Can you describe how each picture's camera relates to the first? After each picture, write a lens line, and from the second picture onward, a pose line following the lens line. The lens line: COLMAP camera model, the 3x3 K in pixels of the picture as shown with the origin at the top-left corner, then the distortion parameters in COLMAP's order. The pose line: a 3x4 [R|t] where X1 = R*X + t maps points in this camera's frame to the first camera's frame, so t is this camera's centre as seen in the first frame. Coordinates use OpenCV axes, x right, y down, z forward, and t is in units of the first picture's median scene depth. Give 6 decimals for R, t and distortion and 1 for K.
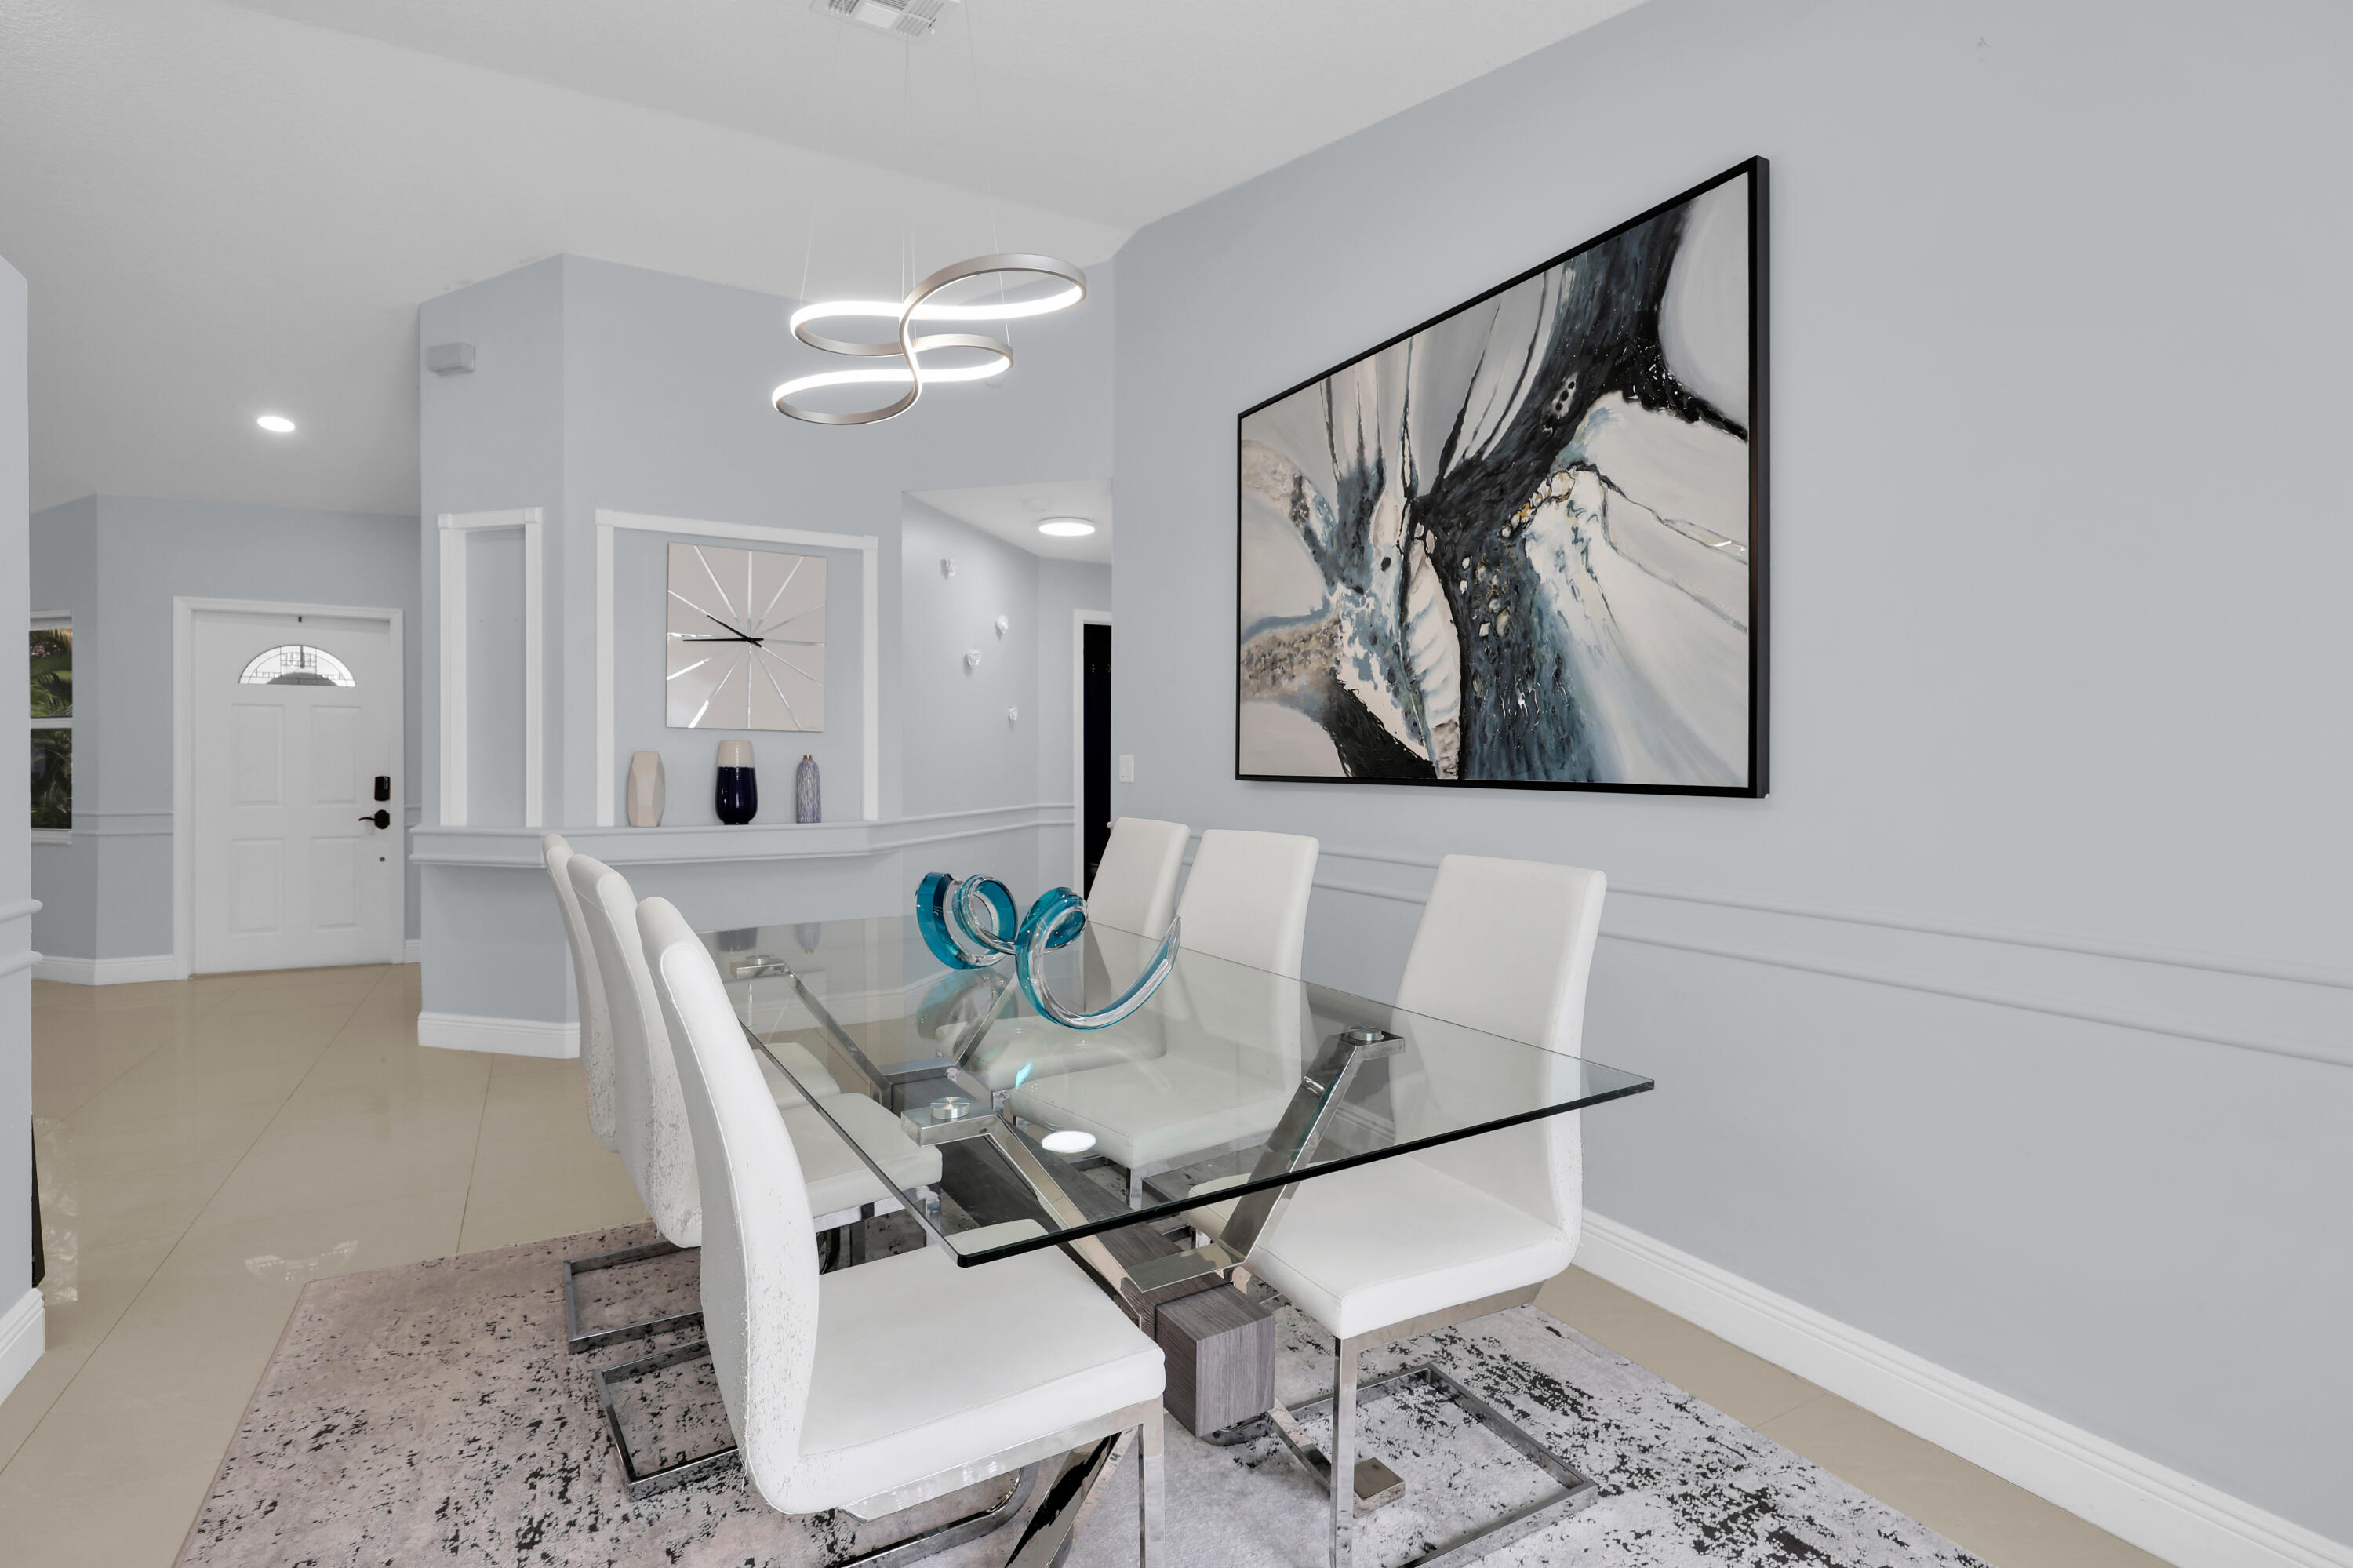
lens RADIAL K [[1097.8, 0, 1158.5], [0, 1097.8, 765.2], [0, 0, 1]] dist [-0.000739, 0.001641]
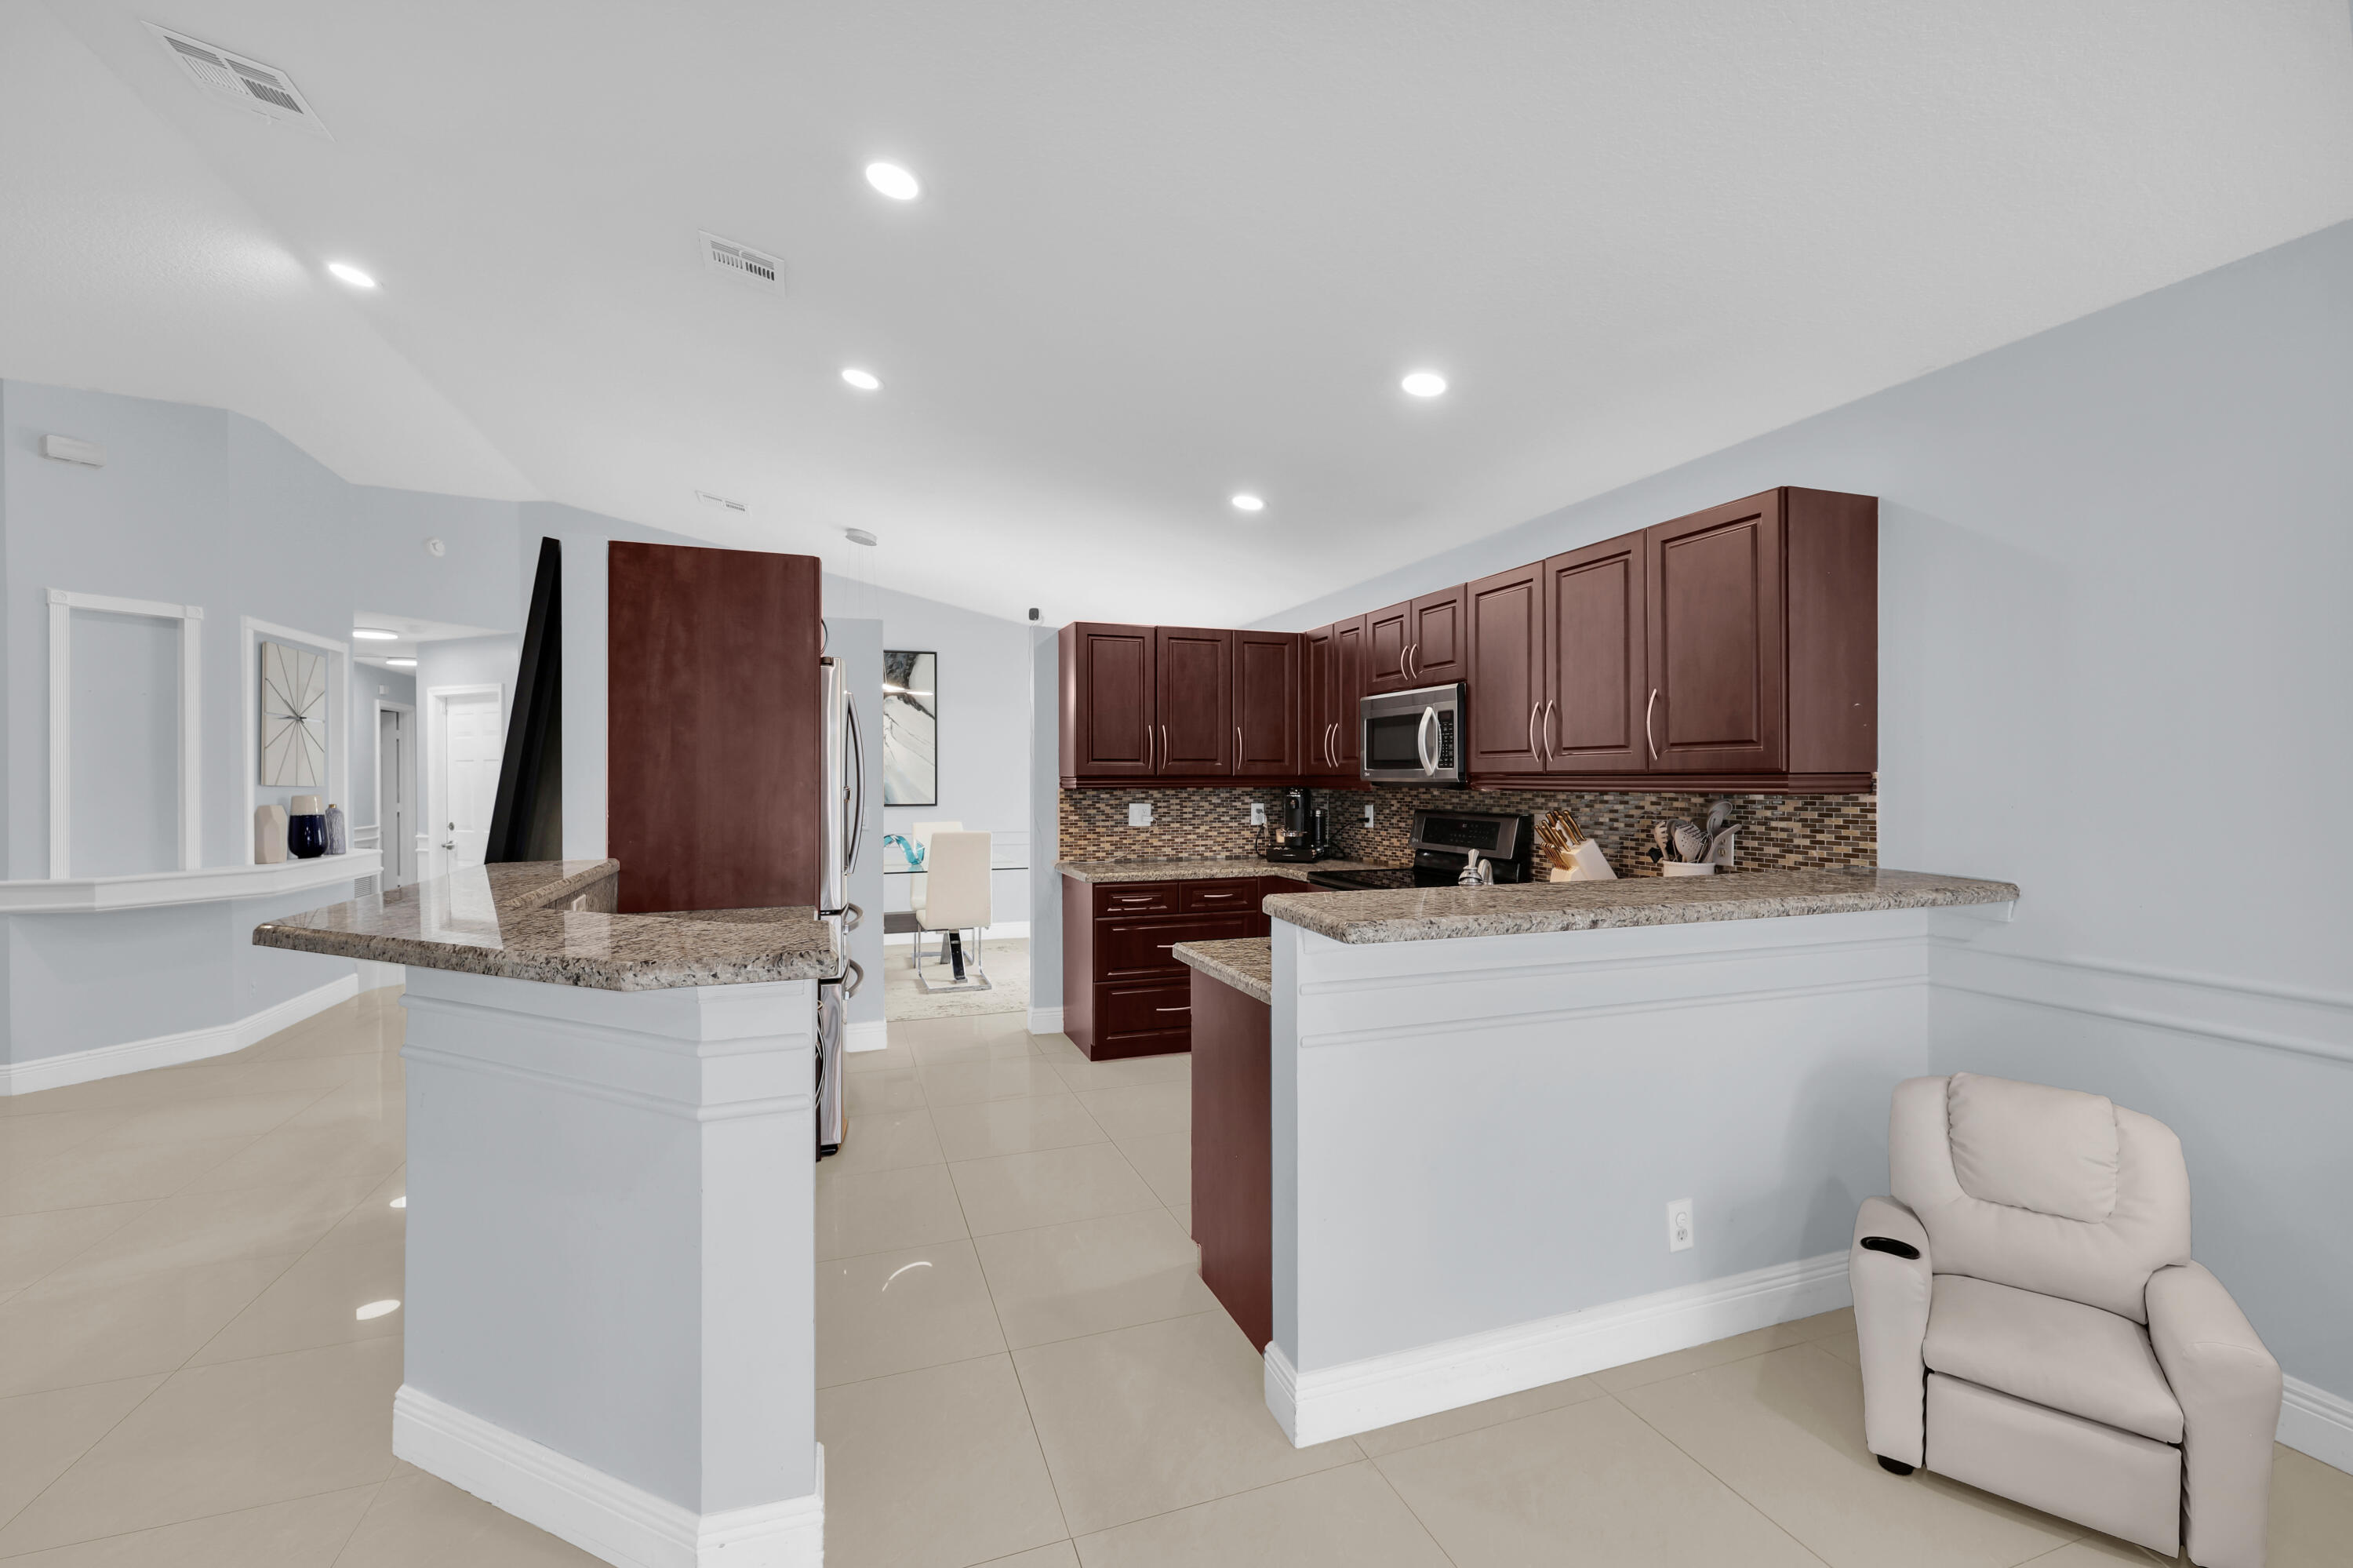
lens RADIAL K [[983.2, 0, 1173.1], [0, 983.2, 784.3], [0, 0, 1]] dist [0.001087, 0.000360]
pose [[0.164869, -0.008741, 0.986277, -2.038311], [0.010404, 0.999921, 0.007123, -0.048555], [-0.986261, 0.009086, 0.164947, -0.336272]]
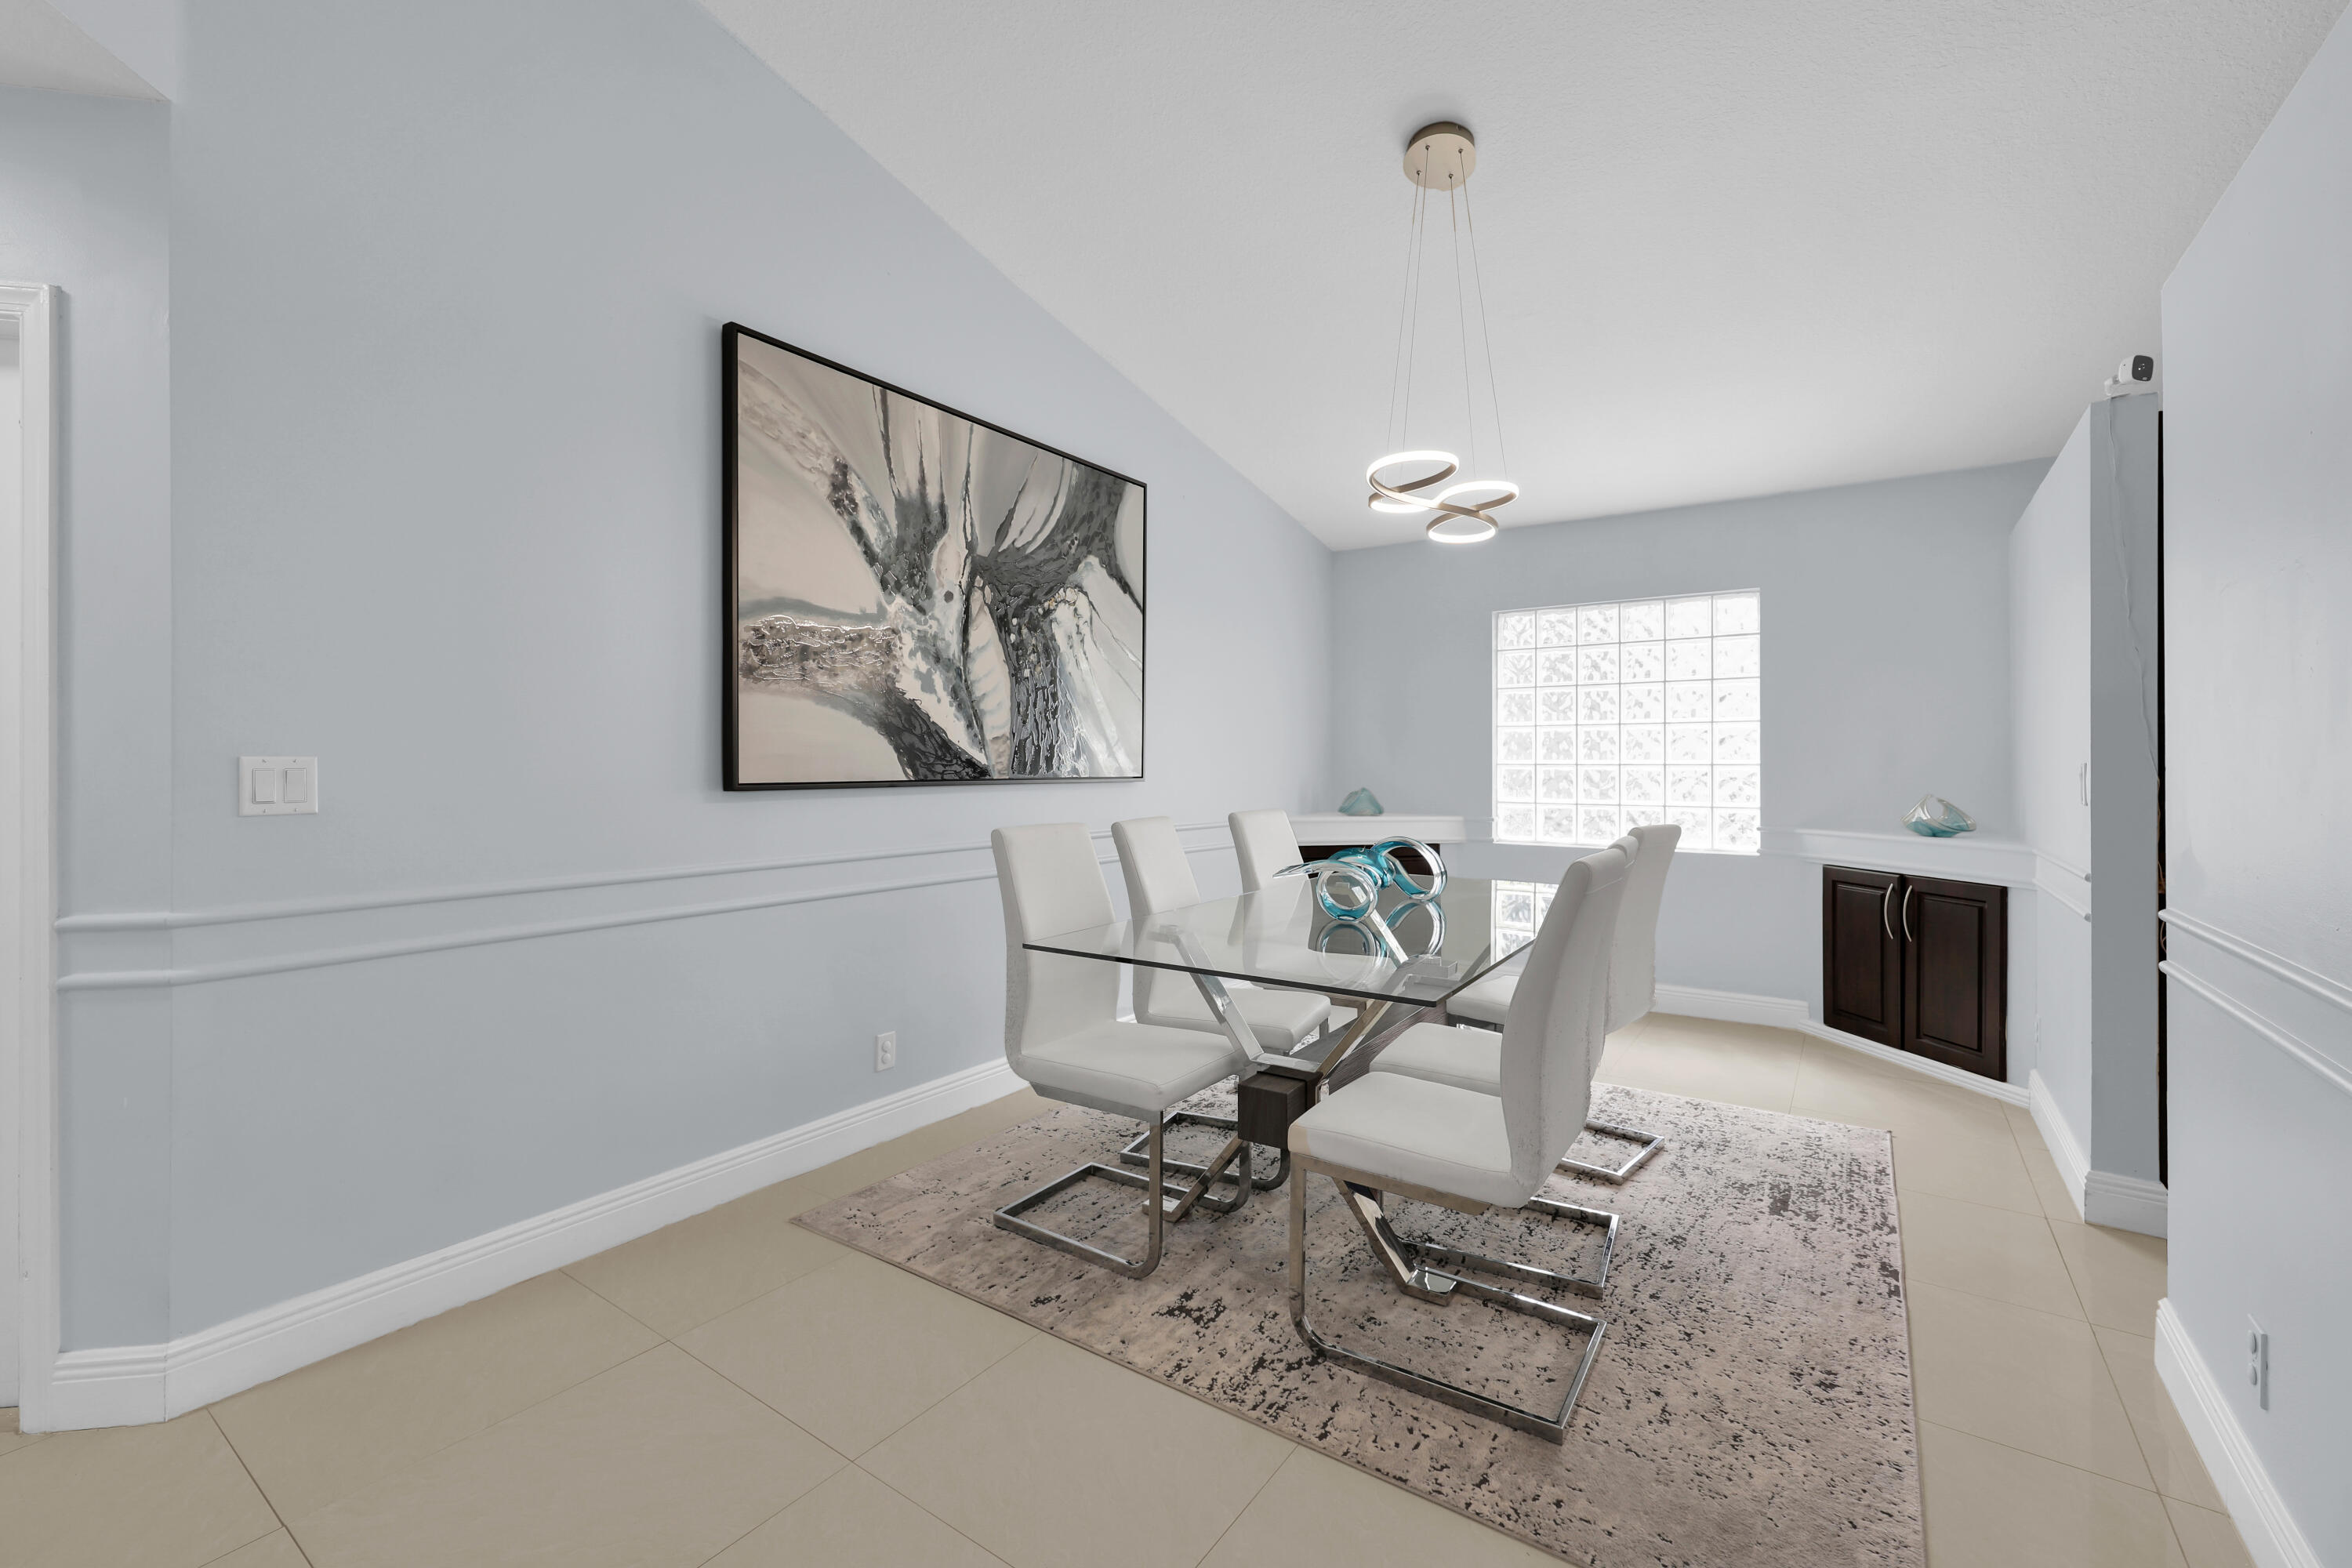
lens RADIAL K [[982.8, 0, 1168.2], [0, 982.8, 762.8], [0, 0, 1]] dist [0.001087, 0.000360]
pose [[-0.433830, -0.001991, 0.900992, -0.828195], [0.004600, 0.999980, 0.004425, -0.009739], [-0.900983, 0.006065, -0.433812, 1.229092]]
